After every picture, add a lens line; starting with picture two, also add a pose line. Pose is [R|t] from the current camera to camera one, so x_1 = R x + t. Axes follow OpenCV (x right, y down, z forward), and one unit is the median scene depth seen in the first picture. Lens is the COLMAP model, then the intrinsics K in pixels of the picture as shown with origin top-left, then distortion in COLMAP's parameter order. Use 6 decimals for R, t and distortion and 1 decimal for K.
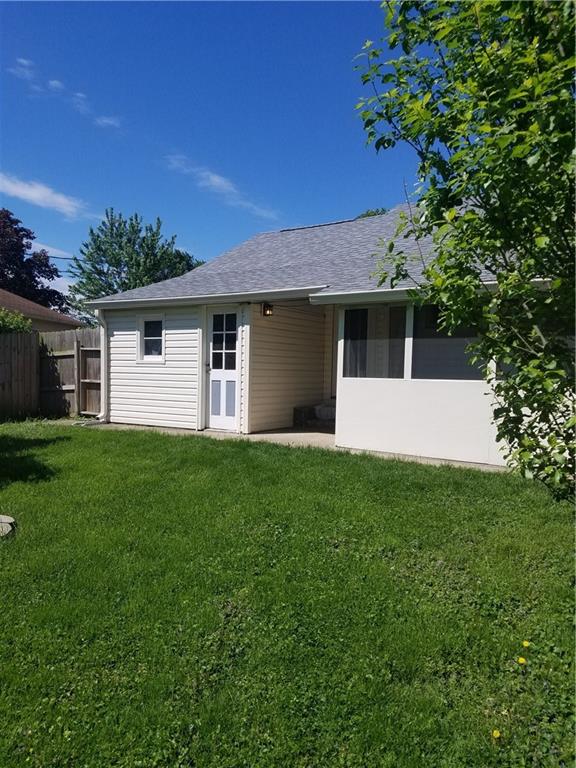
lens RADIAL K [[584.7, 0, 288.2], [0, 584.7, 384.5], [0, 0, 1]] dist [0.005224, 0.001021]
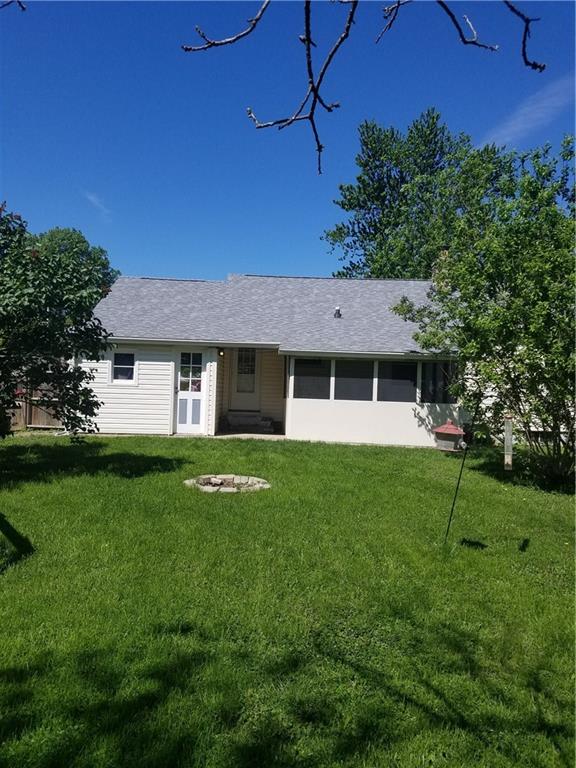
lens RADIAL K [[584.7, 0, 287.7], [0, 584.7, 384.1], [0, 0, 1]] dist [0.005224, 0.001021]
pose [[0.795341, 0.017146, 0.605919, -0.781094], [-0.003982, 0.999726, -0.023064, -0.011953], [-0.606149, 0.015931, 0.795192, -0.279204]]
